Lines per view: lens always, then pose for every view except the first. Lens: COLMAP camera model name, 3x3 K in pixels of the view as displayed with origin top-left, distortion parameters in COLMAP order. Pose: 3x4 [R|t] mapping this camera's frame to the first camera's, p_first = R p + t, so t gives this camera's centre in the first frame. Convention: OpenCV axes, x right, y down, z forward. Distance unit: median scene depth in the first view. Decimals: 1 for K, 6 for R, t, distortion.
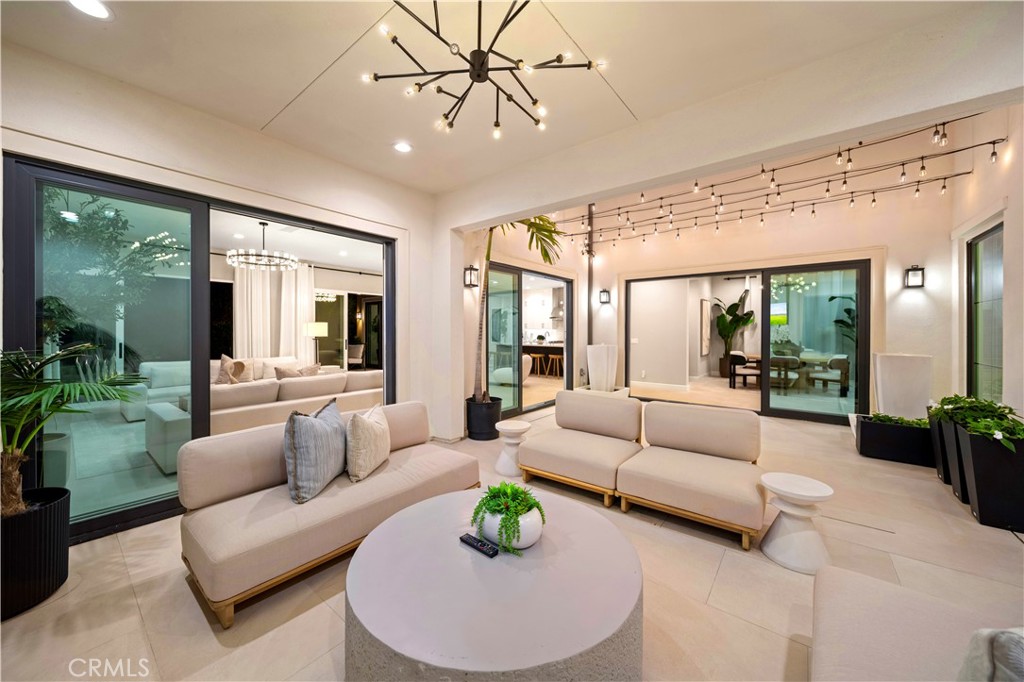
lens RADIAL K [[370.3, 0, 509.7], [0, 370.3, 333.2], [0, 0, 1]] dist [0.002903, -0.000165]
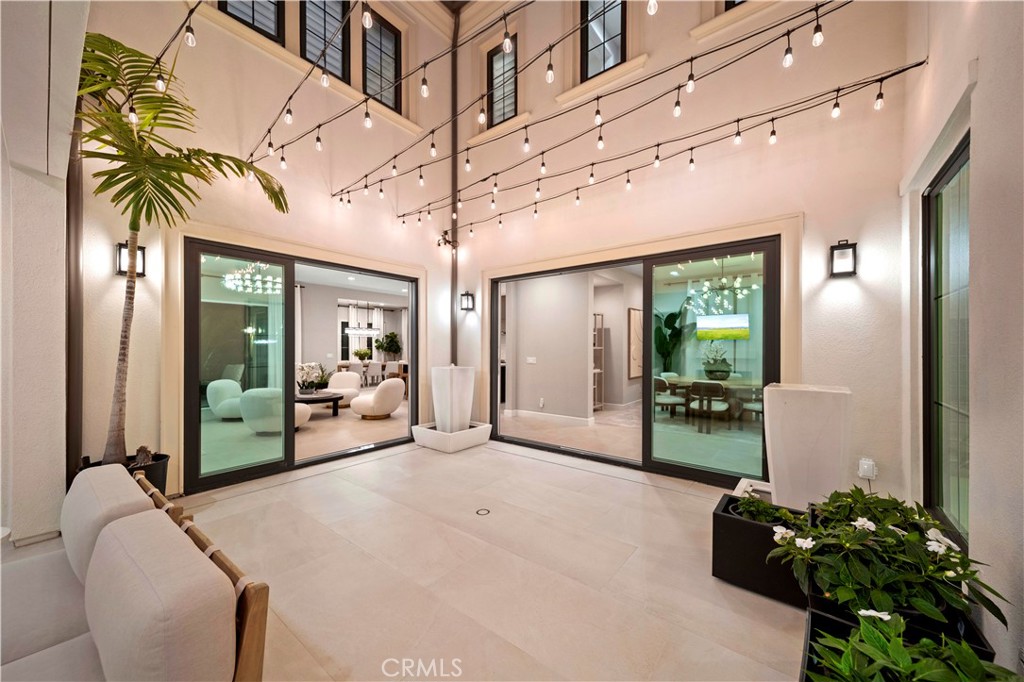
lens RADIAL K [[370.3, 0, 514.8], [0, 370.3, 347.0], [0, 0, 1]] dist [0.002903, -0.000165]
pose [[0.999997, -0.001185, 0.001932, 0.370115], [0.001198, 0.999976, -0.006847, -0.001572], [-0.001924, 0.006849, 0.999975, 0.263679]]
